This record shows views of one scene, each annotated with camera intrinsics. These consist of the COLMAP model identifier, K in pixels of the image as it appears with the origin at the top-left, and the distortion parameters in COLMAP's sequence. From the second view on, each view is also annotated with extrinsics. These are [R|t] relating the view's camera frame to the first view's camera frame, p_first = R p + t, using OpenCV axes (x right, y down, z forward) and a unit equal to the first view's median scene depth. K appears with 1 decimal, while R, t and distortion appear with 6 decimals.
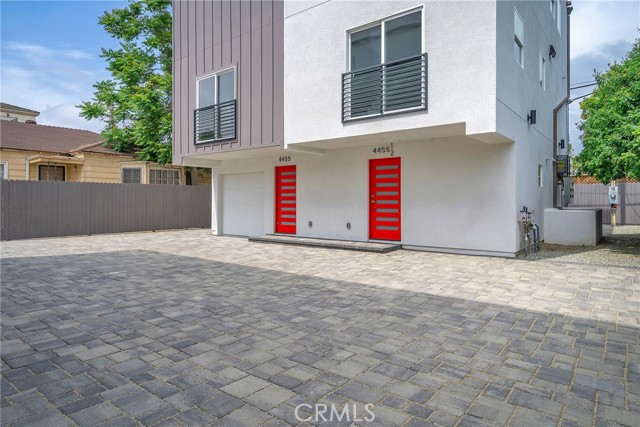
lens RADIAL K [[388.9, 0, 317.3], [0, 388.9, 198.0], [0, 0, 1]] dist [-0.001300, 0.001271]
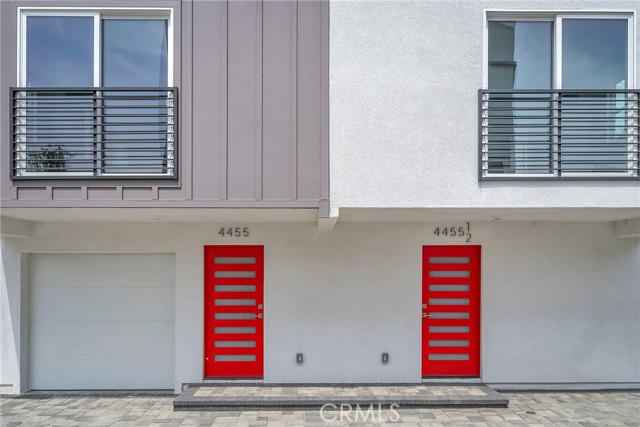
lens RADIAL K [[458.5, 0, 317.3], [0, 458.5, 276.9], [0, 0, 1]] dist [0.007541, -0.005858]
pose [[0.780520, -0.001070, 0.625130, -0.456332], [-0.004315, 0.999965, 0.007100, -0.057049], [-0.625116, -0.008239, 0.780488, 0.576272]]
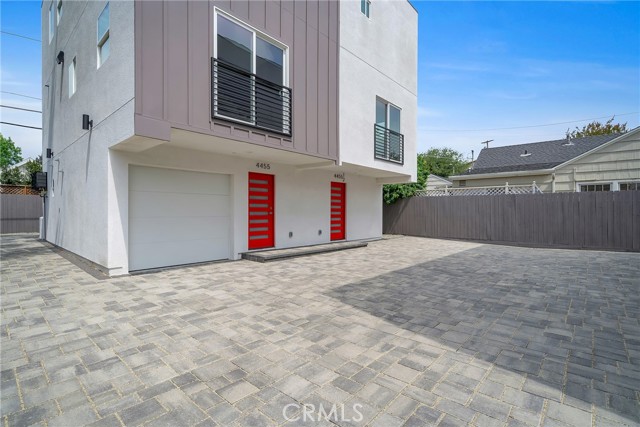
lens RADIAL K [[302.4, 0, 320.2], [0, 302.4, 212.2], [0, 0, 1]] dist [0.000186, 0.001426]
pose [[0.068785, -0.002276, 0.997629, -0.952393], [-0.009993, 0.999946, 0.002971, 0.004619], [-0.997581, -0.010174, 0.068758, 1.007411]]
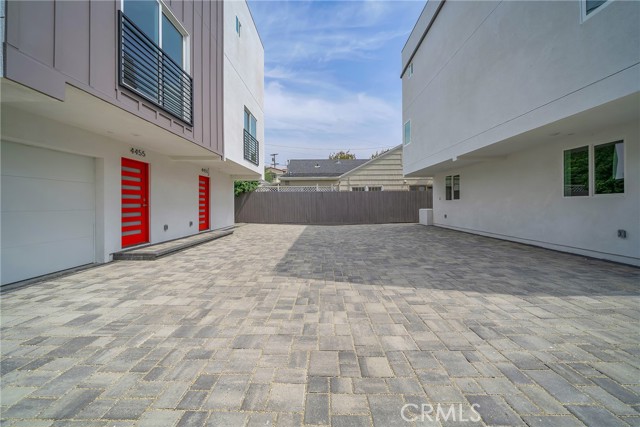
lens RADIAL K [[241.1, 0, 316.5], [0, 241.1, 202.0], [0, 0, 1]] dist [-0.003500, -0.000354]
pose [[-0.593152, 0.010624, 0.805020, -0.861770], [0.000793, 0.999920, -0.012612, 0.011063], [-0.805090, -0.006843, -0.593113, 1.226995]]
